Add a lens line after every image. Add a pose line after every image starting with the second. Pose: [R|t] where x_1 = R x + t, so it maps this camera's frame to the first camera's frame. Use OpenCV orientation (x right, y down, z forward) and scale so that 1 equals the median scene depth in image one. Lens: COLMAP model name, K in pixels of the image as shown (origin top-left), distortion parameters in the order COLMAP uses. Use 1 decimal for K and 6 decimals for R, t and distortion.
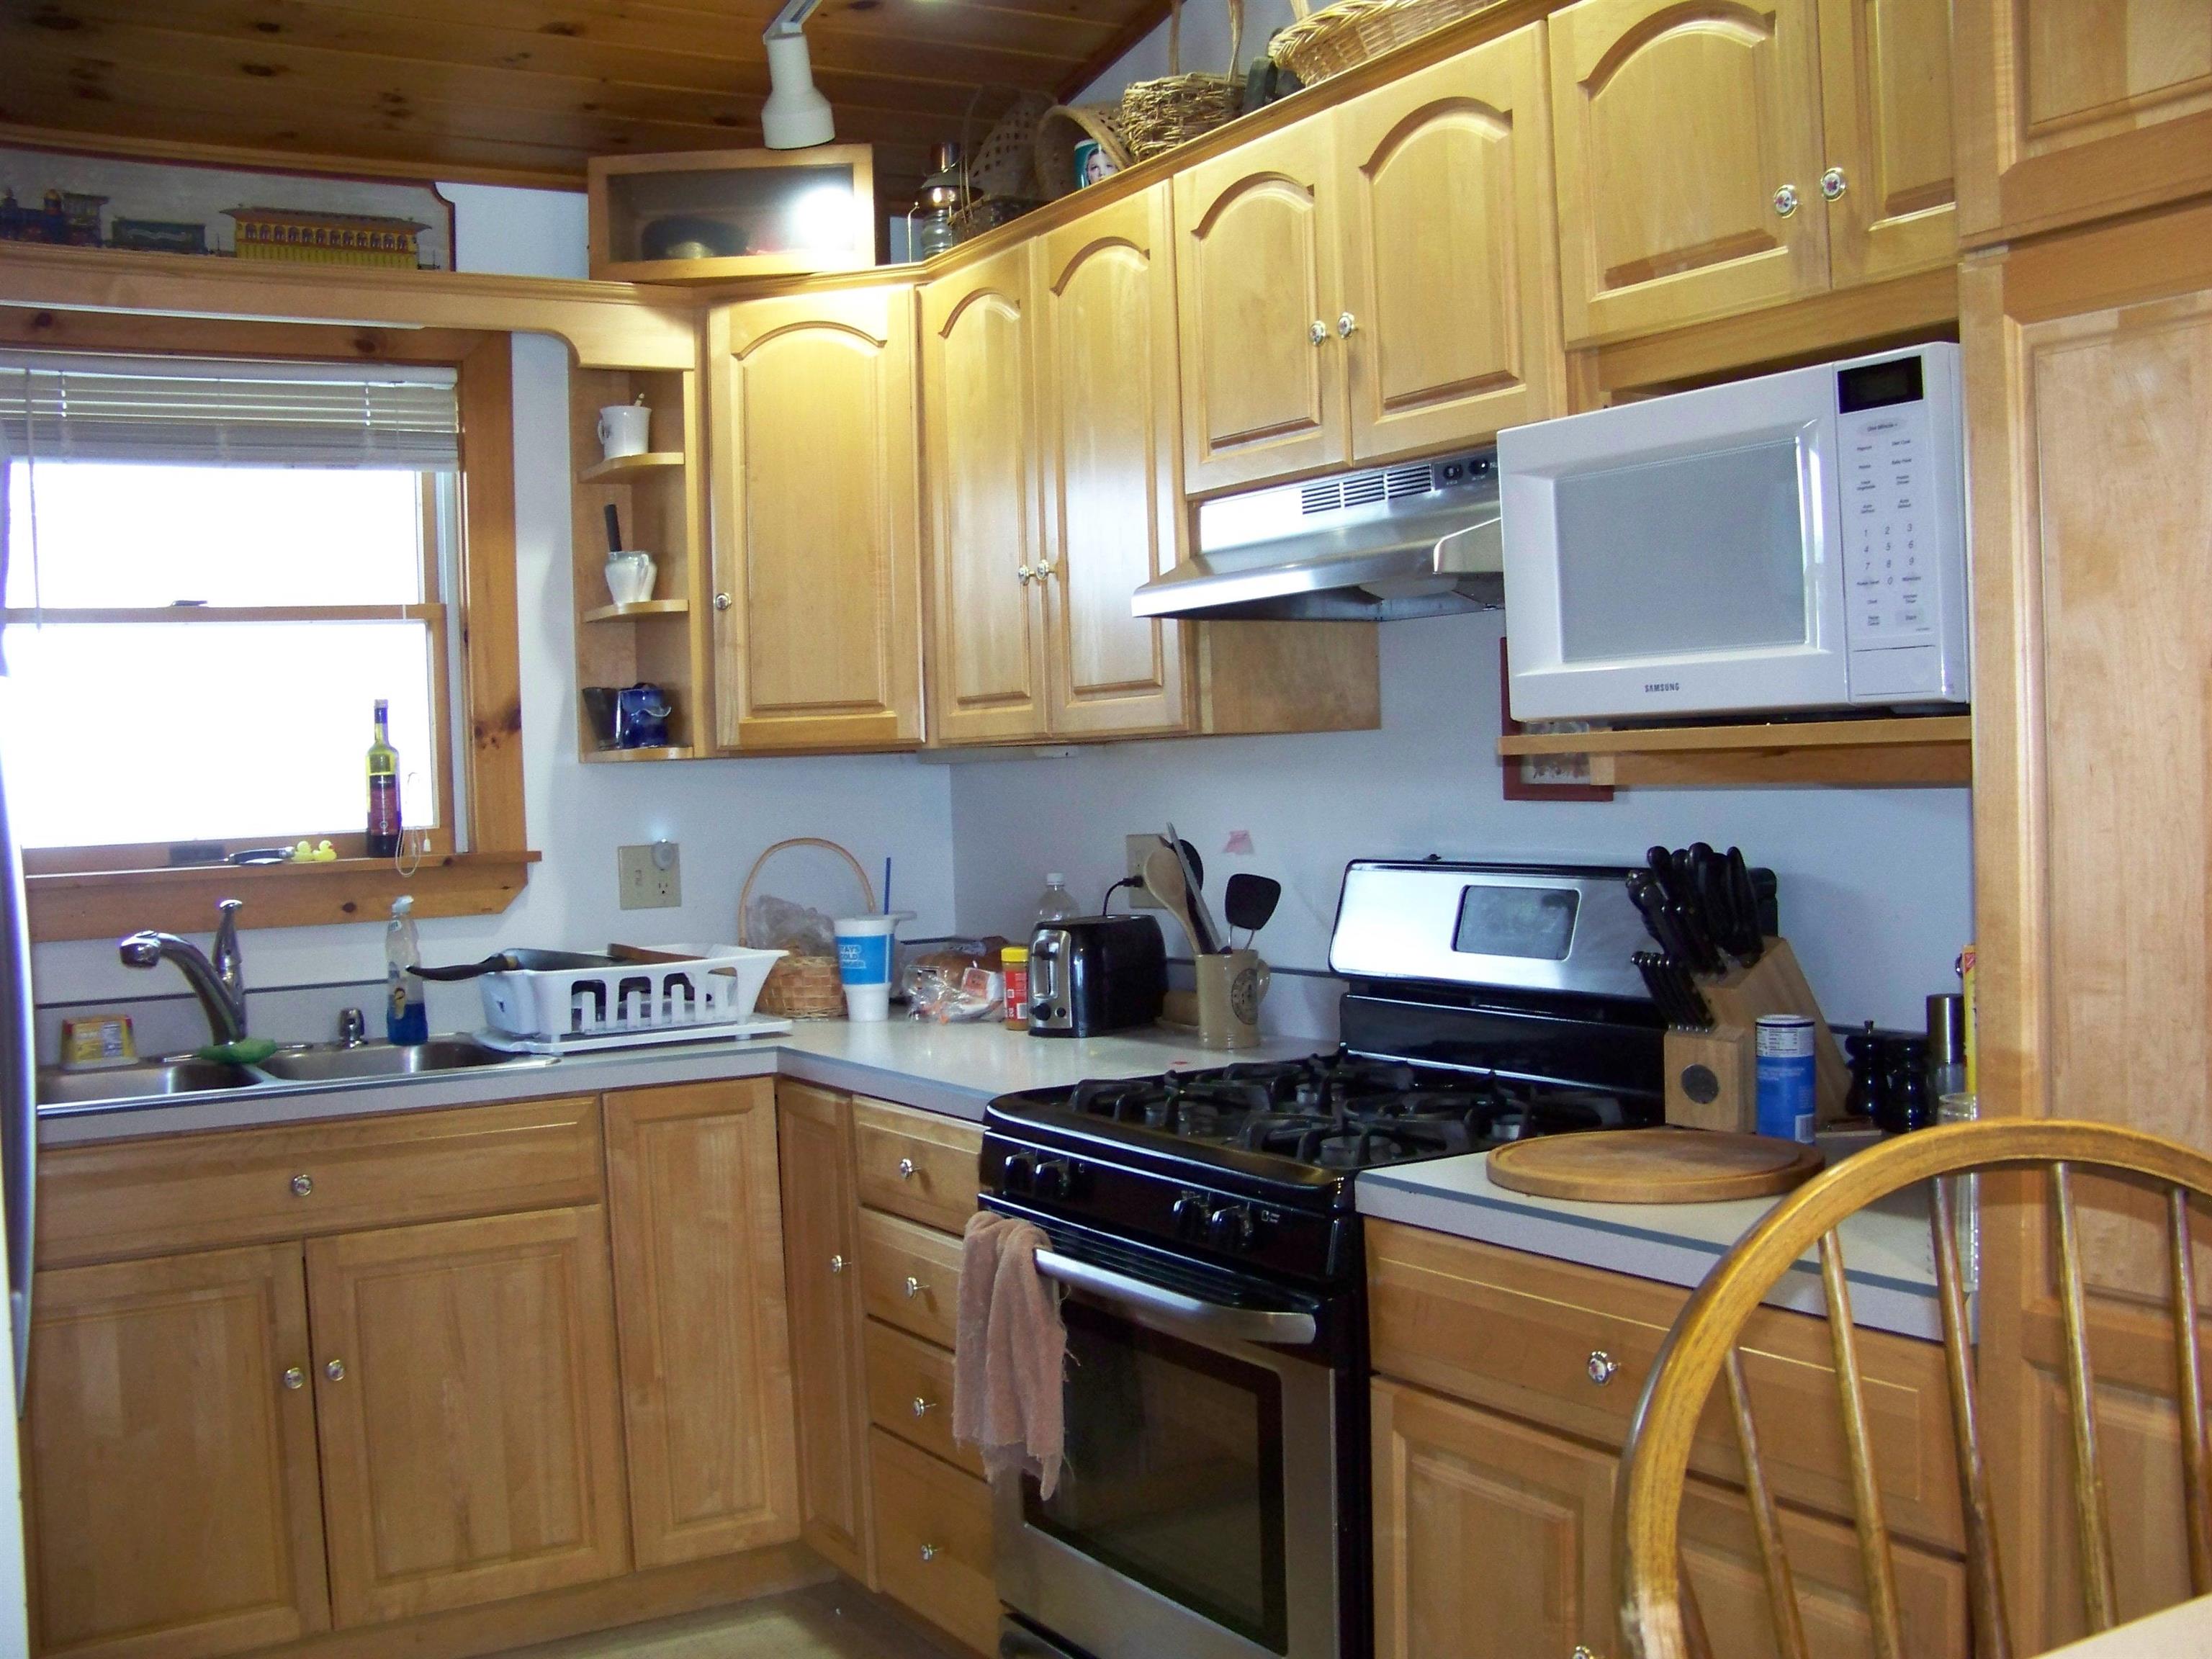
lens RADIAL K [[2329.1, 0, 1159.2], [0, 2329.1, 861.7], [0, 0, 1]] dist [-0.254019, 0.334513]
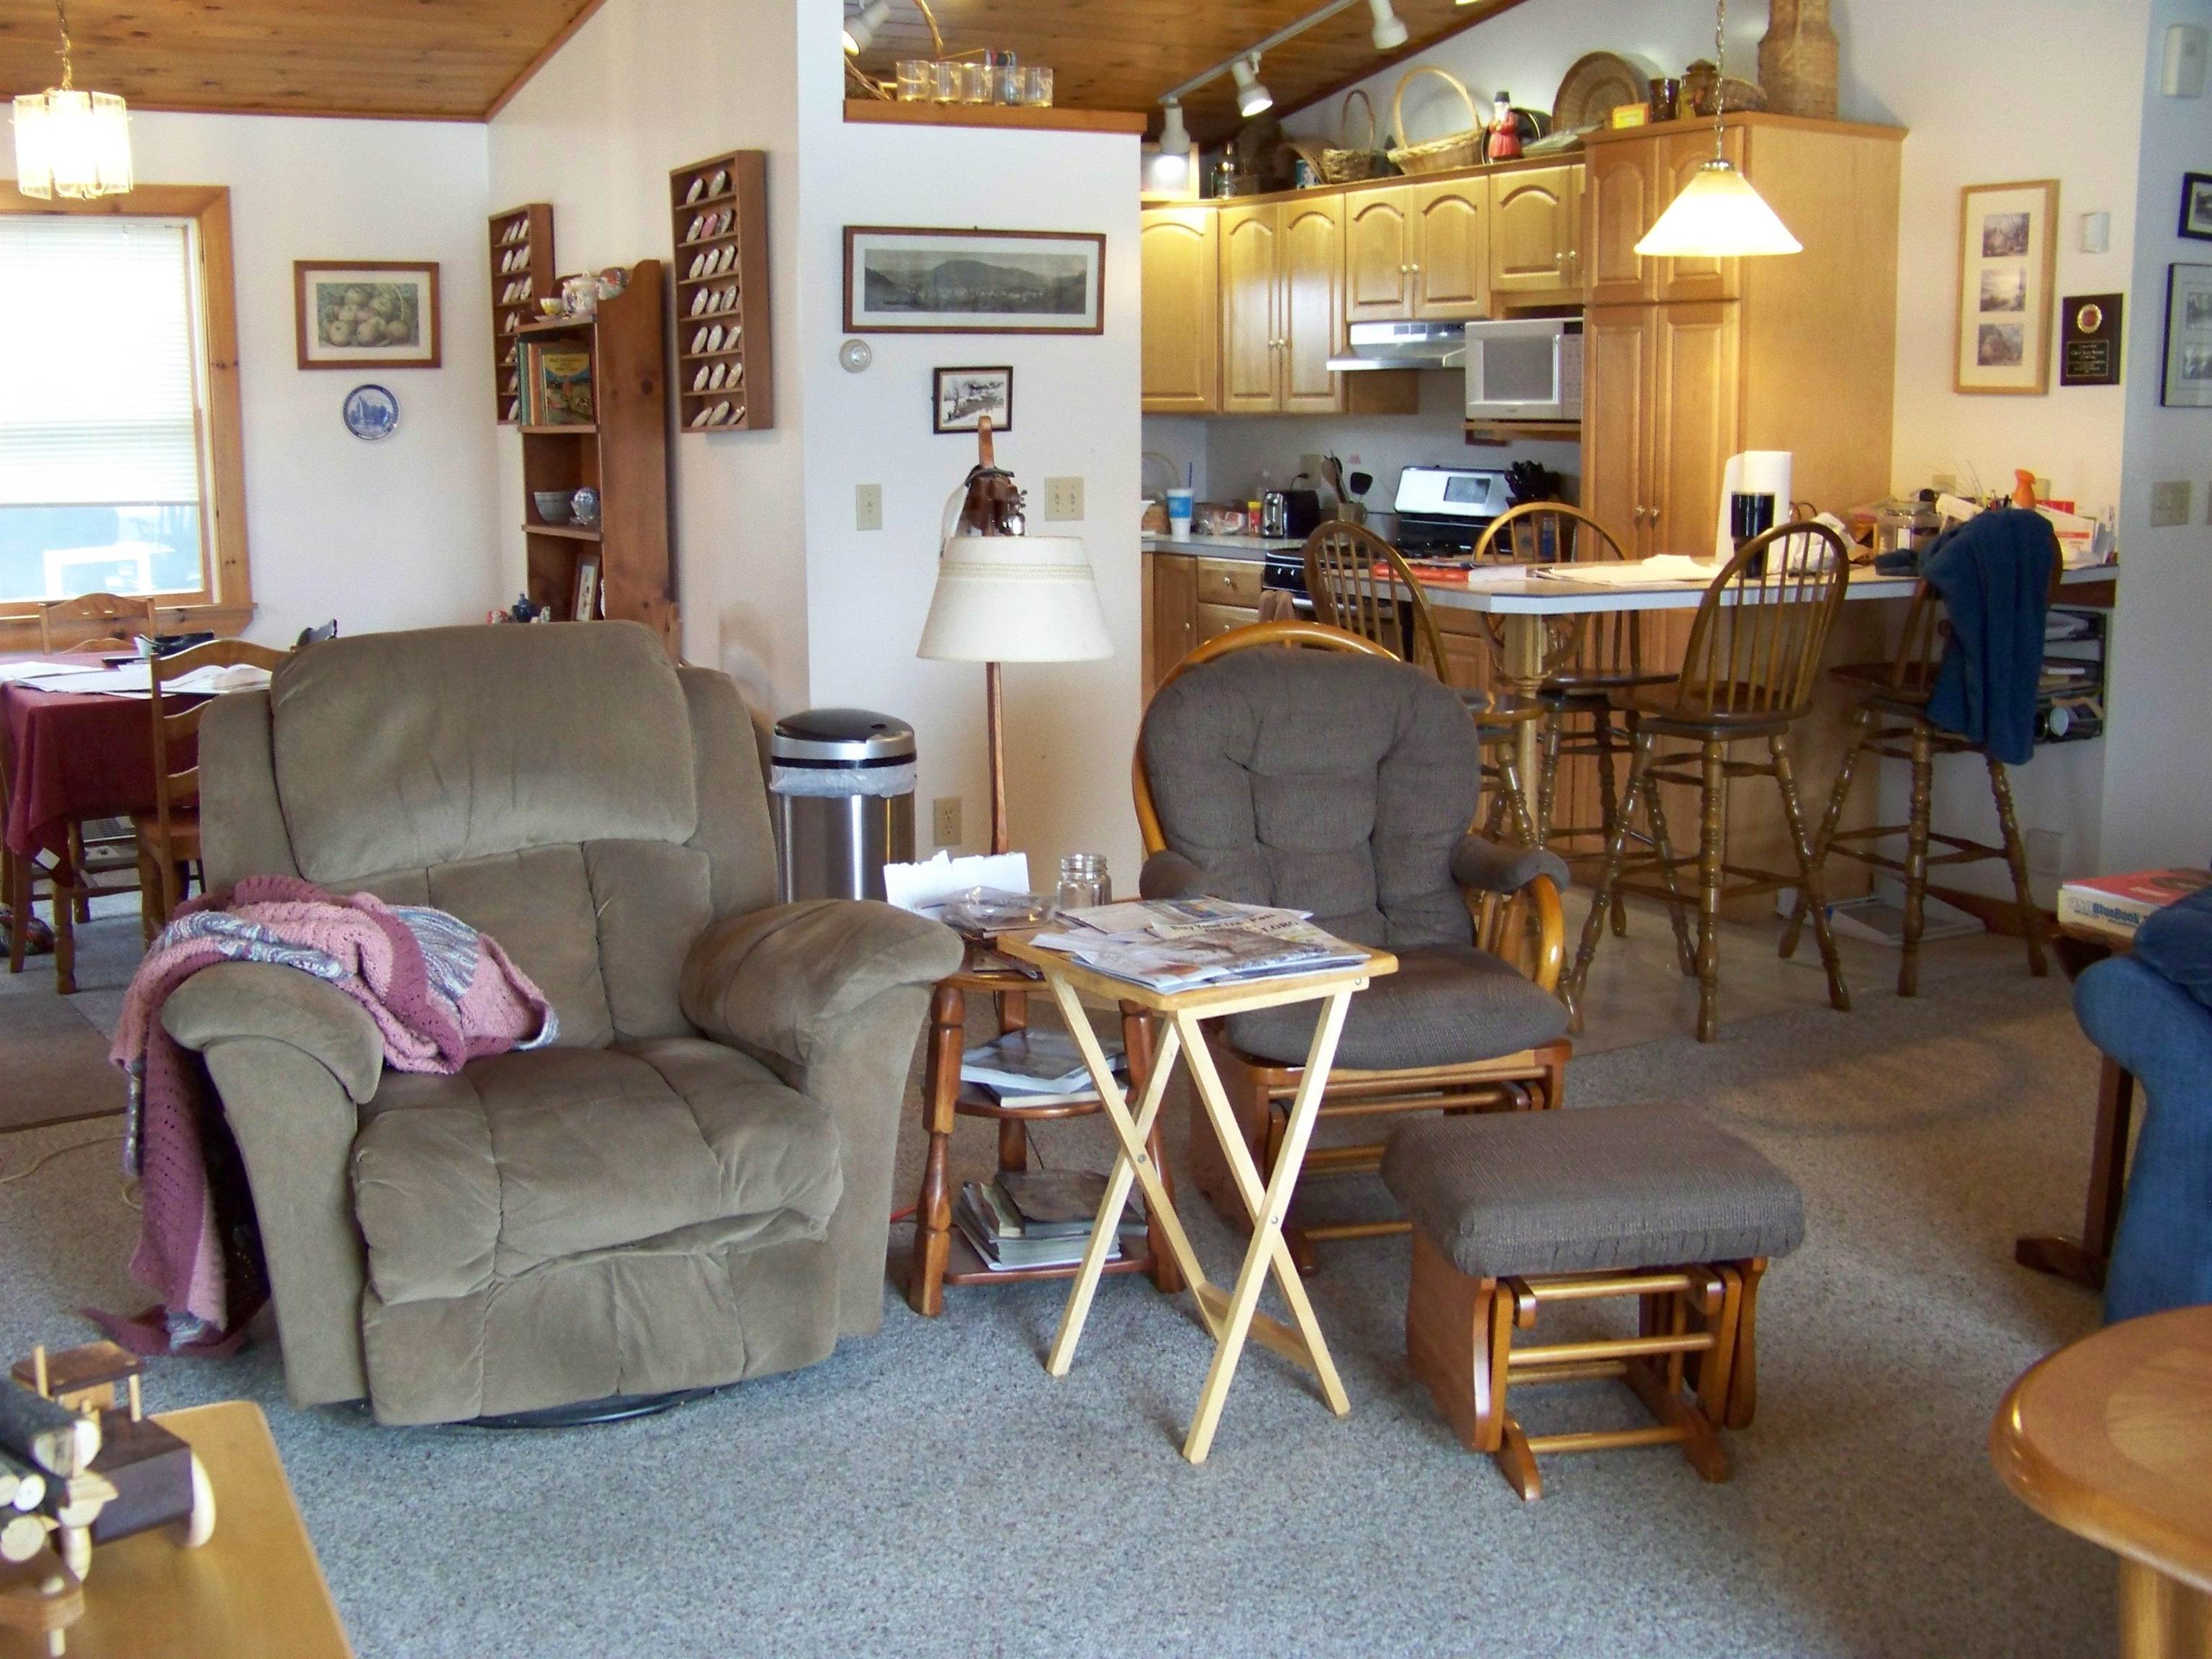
lens RADIAL K [[2329.1, 0, 1159.2], [0, 2329.1, 861.7], [0, 0, 1]] dist [-0.254019, 0.334513]
pose [[0.999579, 0.026428, 0.012002, -0.181389], [-0.027944, 0.988028, 0.151726, 0.045641], [-0.007848, -0.151997, 0.988350, -1.381022]]
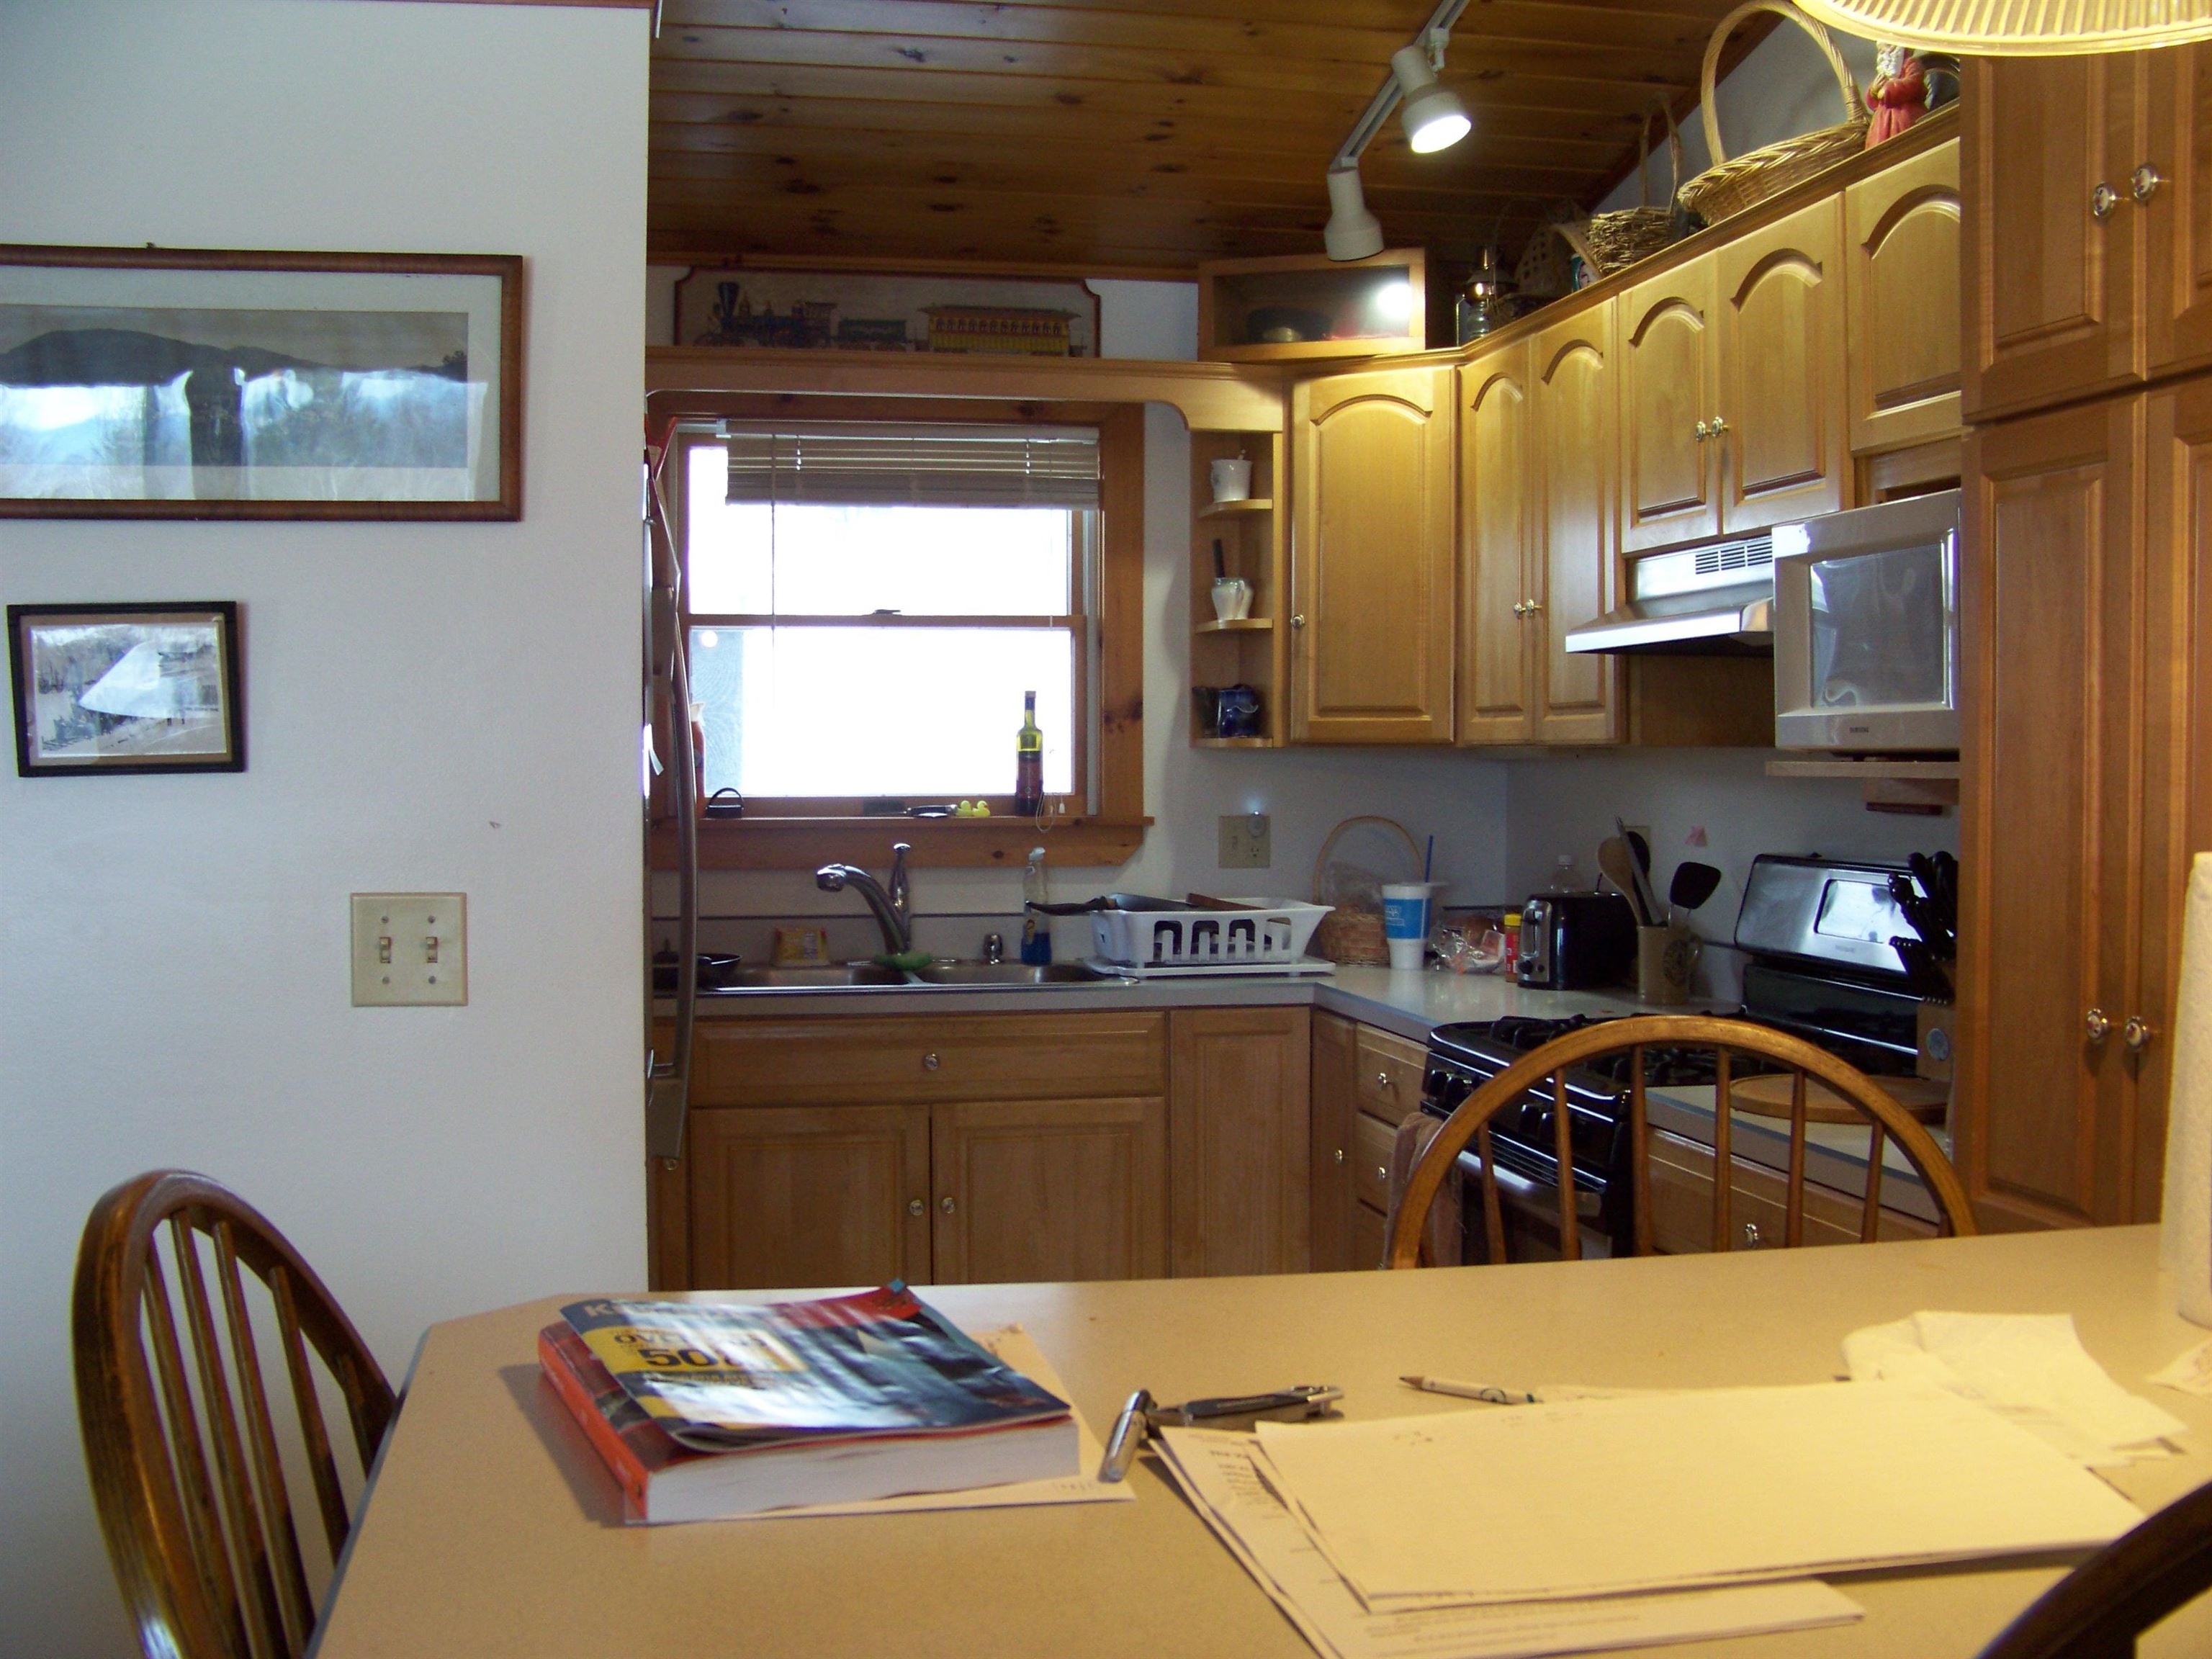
lens RADIAL K [[2329.1, 0, 1159.2], [0, 2329.1, 861.7], [0, 0, 1]] dist [-0.254019, 0.334513]
pose [[0.943499, 0.050253, -0.327543, 0.162913], [-0.047066, 0.998736, 0.017655, -0.003208], [0.328017, -0.001241, 0.944671, -0.210160]]
